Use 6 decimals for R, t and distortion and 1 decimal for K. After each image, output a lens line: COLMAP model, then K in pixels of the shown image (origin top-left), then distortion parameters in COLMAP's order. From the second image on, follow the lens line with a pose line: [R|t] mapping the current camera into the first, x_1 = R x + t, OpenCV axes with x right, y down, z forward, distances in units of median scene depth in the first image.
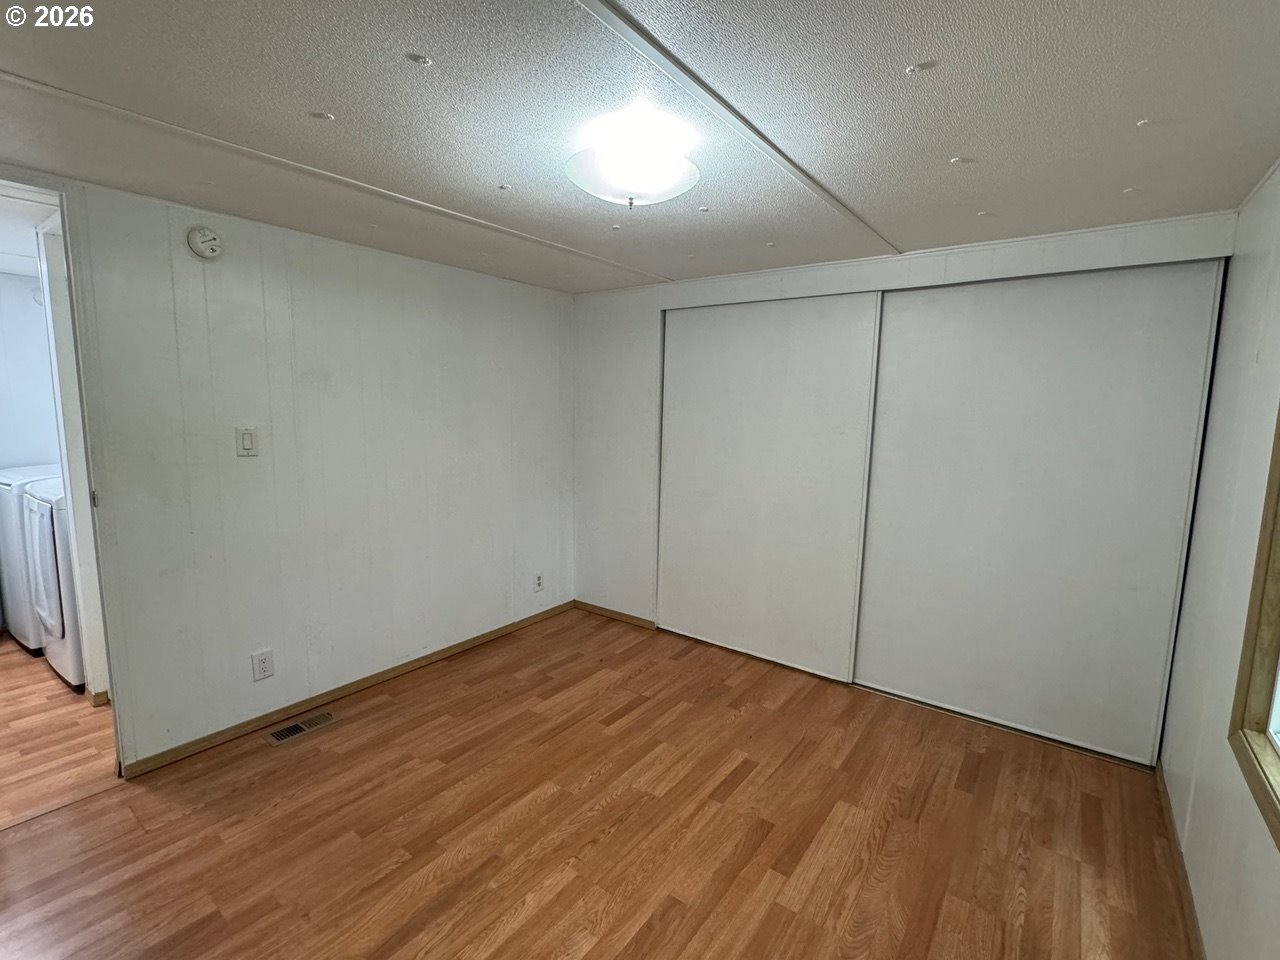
lens RADIAL K [[589.6, 0, 641.9], [0, 589.6, 482.3], [0, 0, 1]] dist [-0.000857, 0.001237]
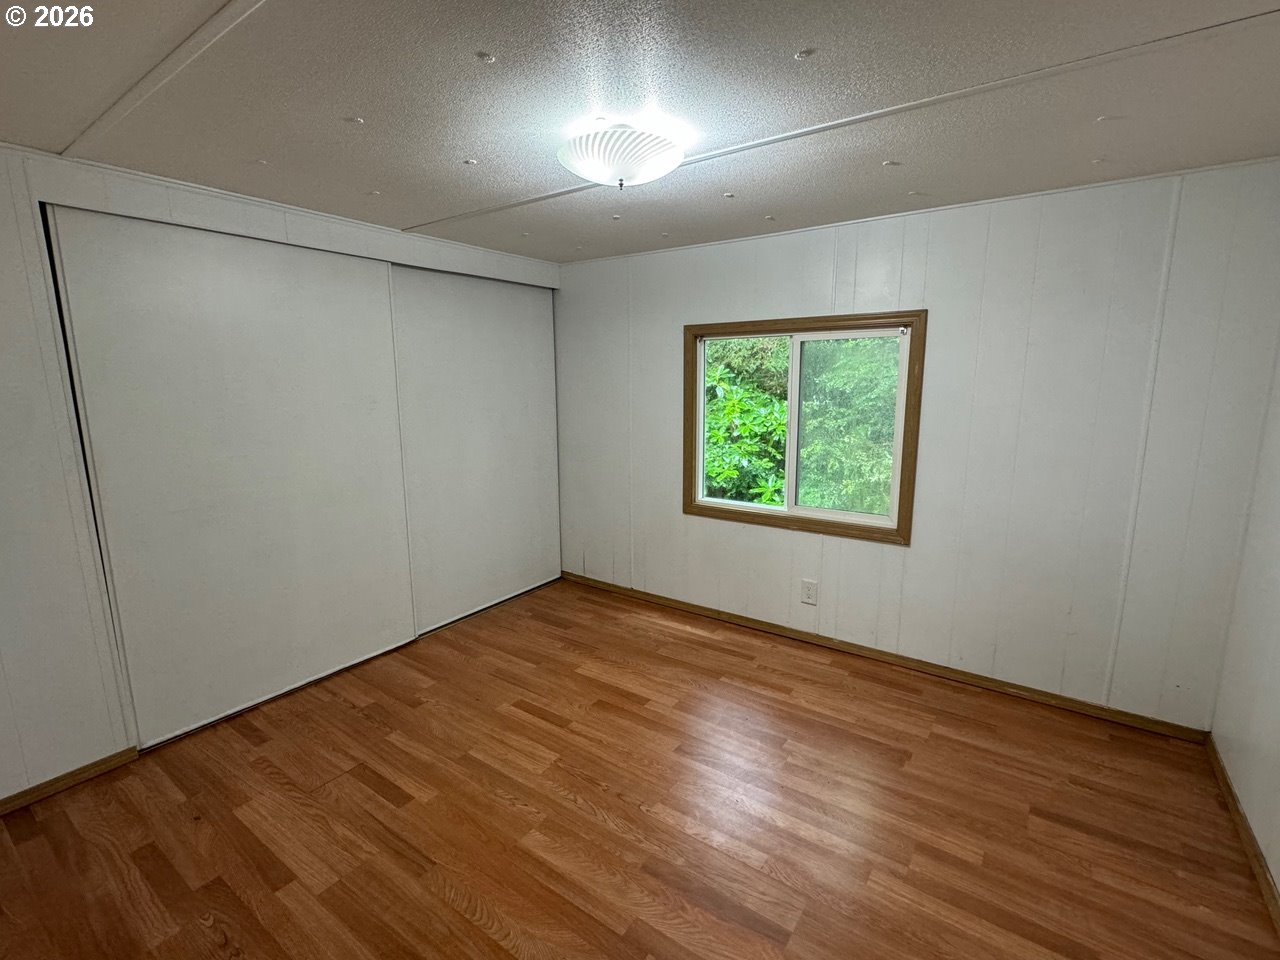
lens RADIAL K [[589.6, 0, 637.4], [0, 589.6, 472.6], [0, 0, 1]] dist [-0.000857, 0.001237]
pose [[-0.022242, -0.175986, 0.984141, -0.805668], [0.136650, 0.974611, 0.177371, -0.102021], [-0.990370, 0.138428, 0.002371, 0.708622]]
